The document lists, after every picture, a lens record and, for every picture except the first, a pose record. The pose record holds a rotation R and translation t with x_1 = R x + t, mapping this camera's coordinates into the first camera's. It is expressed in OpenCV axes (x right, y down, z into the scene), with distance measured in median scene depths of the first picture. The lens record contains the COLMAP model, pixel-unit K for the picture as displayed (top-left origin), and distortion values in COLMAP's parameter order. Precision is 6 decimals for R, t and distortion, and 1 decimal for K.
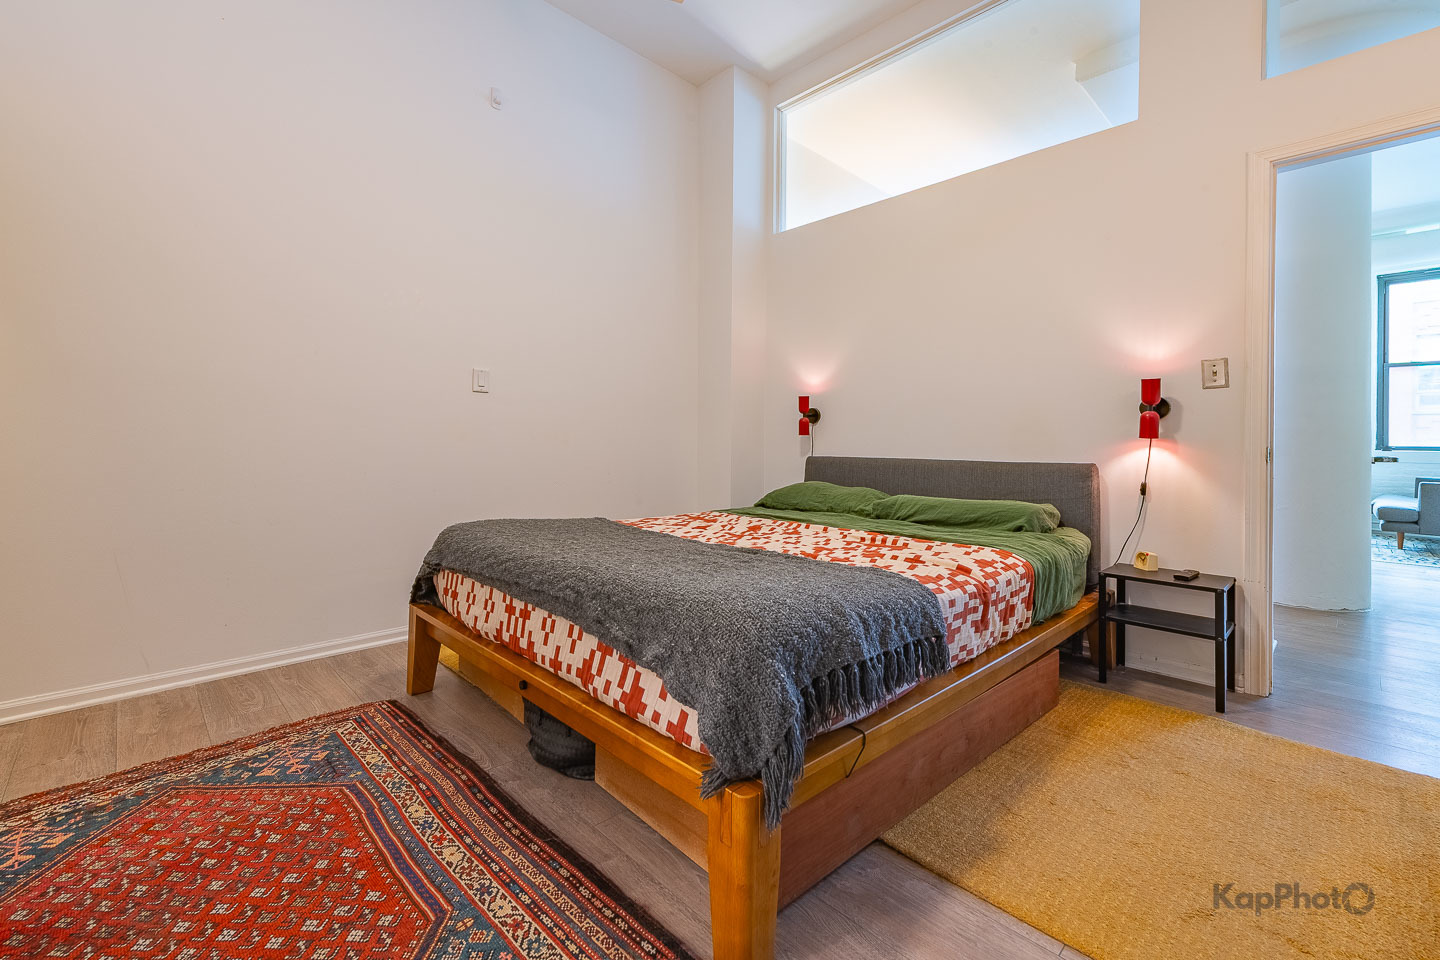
lens RADIAL K [[633.6, 0, 789.5], [0, 633.6, 437.0], [0, 0, 1]] dist [0.017992, -0.005228]
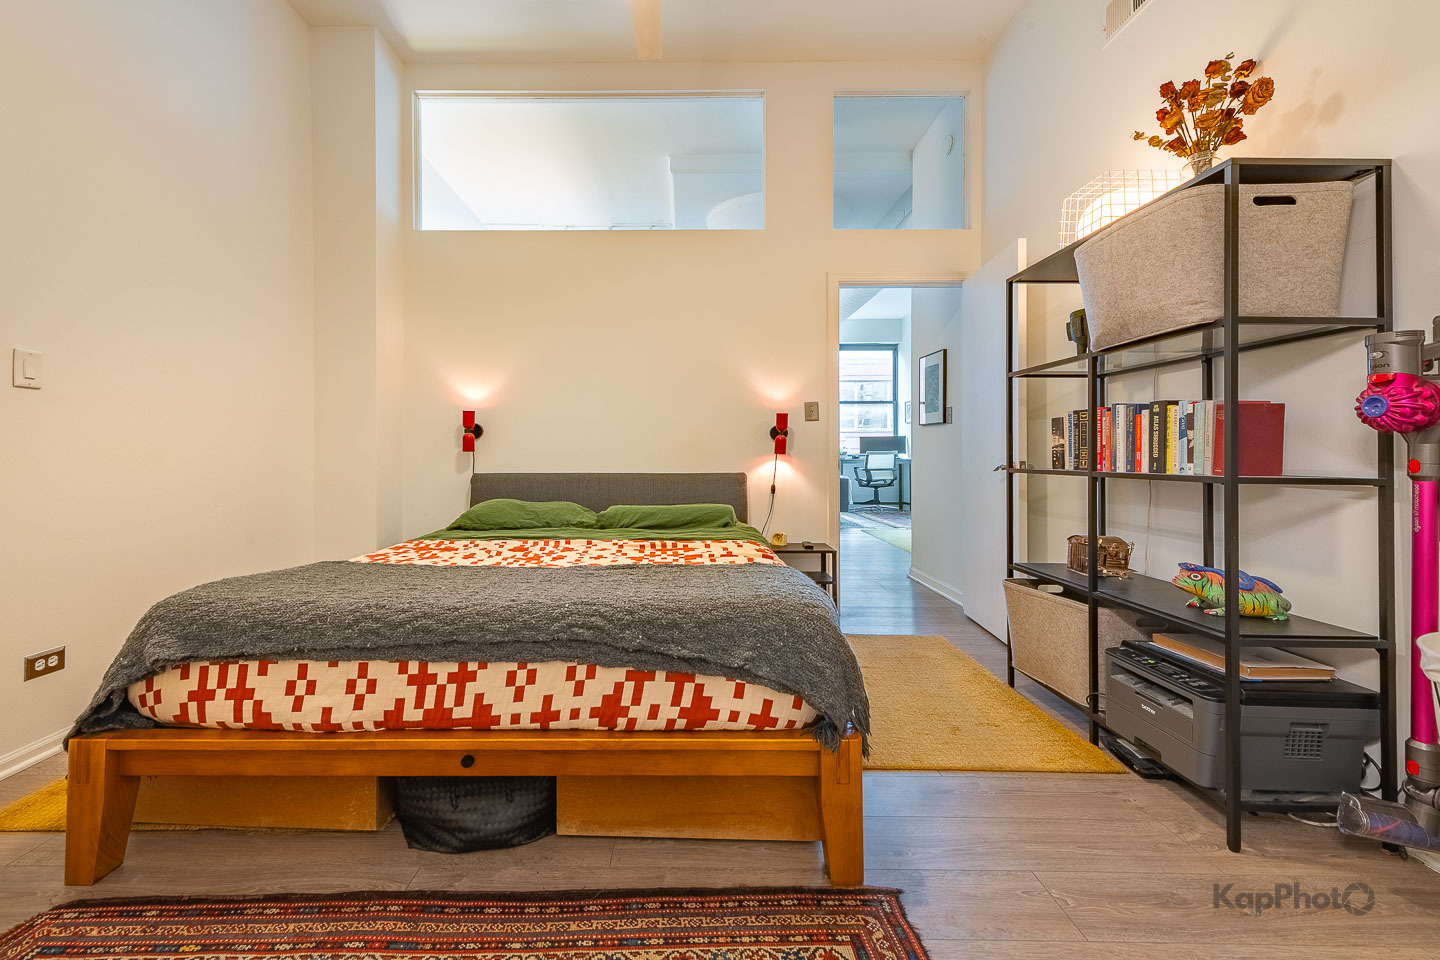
lens RADIAL K [[599.6, 0, 705.6], [0, 599.6, 442.6], [0, 0, 1]] dist [0.013114, -0.003077]
pose [[0.716748, 0.003038, 0.697326, -0.817144], [0.000212, 0.999990, -0.004574, -0.028161], [-0.697332, 0.003427, 0.716740, 0.231962]]
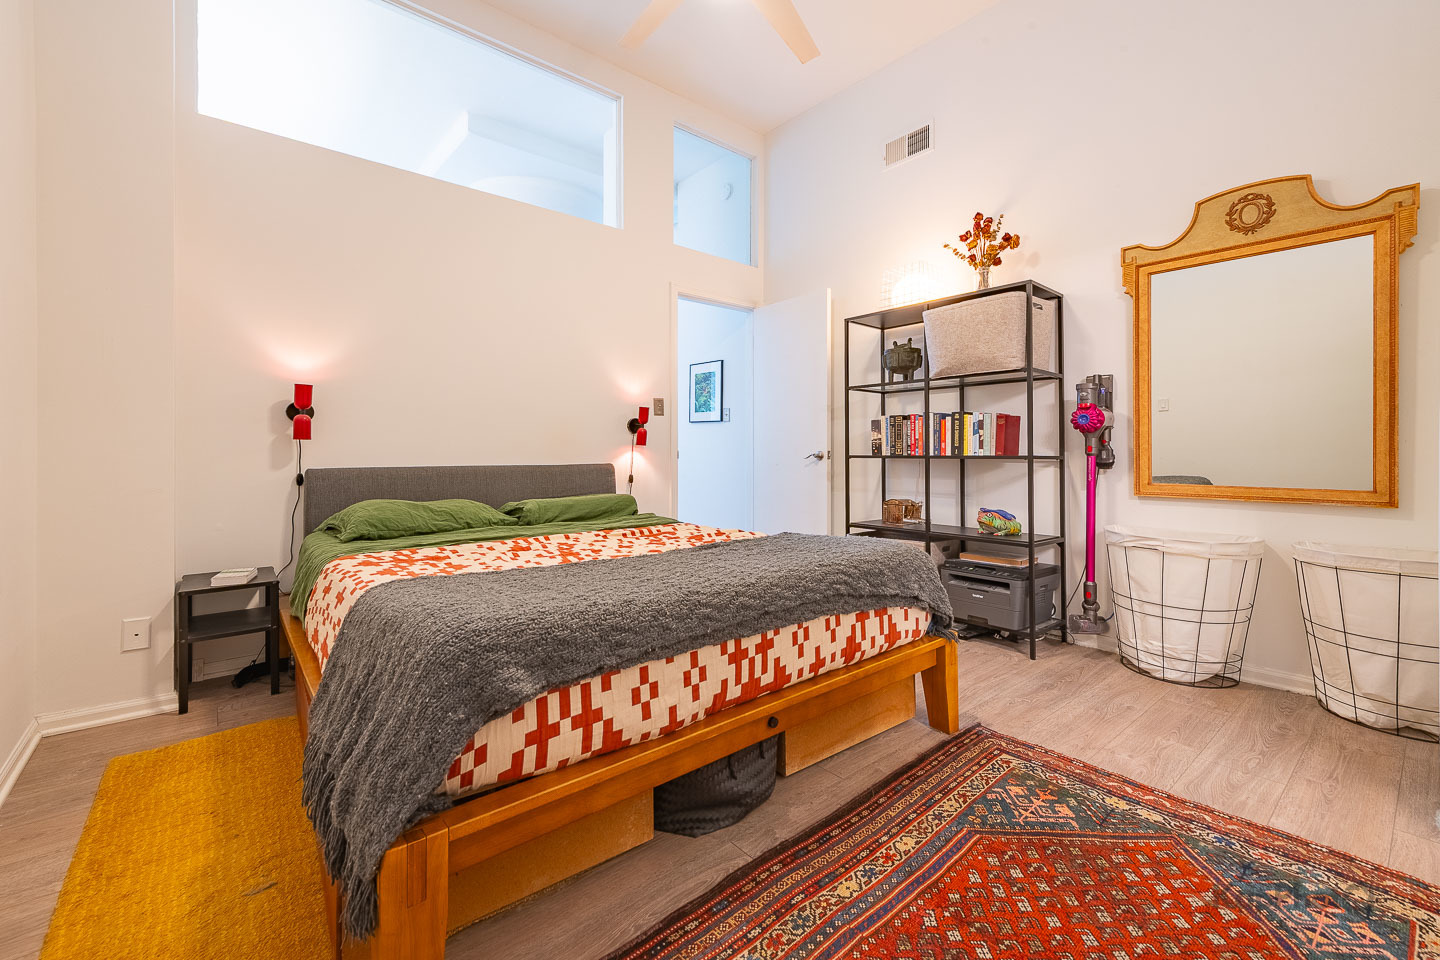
lens RADIAL K [[599.6, 0, 714.3], [0, 599.6, 442.9], [0, 0, 1]] dist [0.013114, -0.003077]
pose [[0.103786, 0.004055, 0.994591, -1.388132], [-0.006954, 0.999970, -0.003352, -0.001029], [-0.994575, -0.006569, 0.103811, 1.088788]]
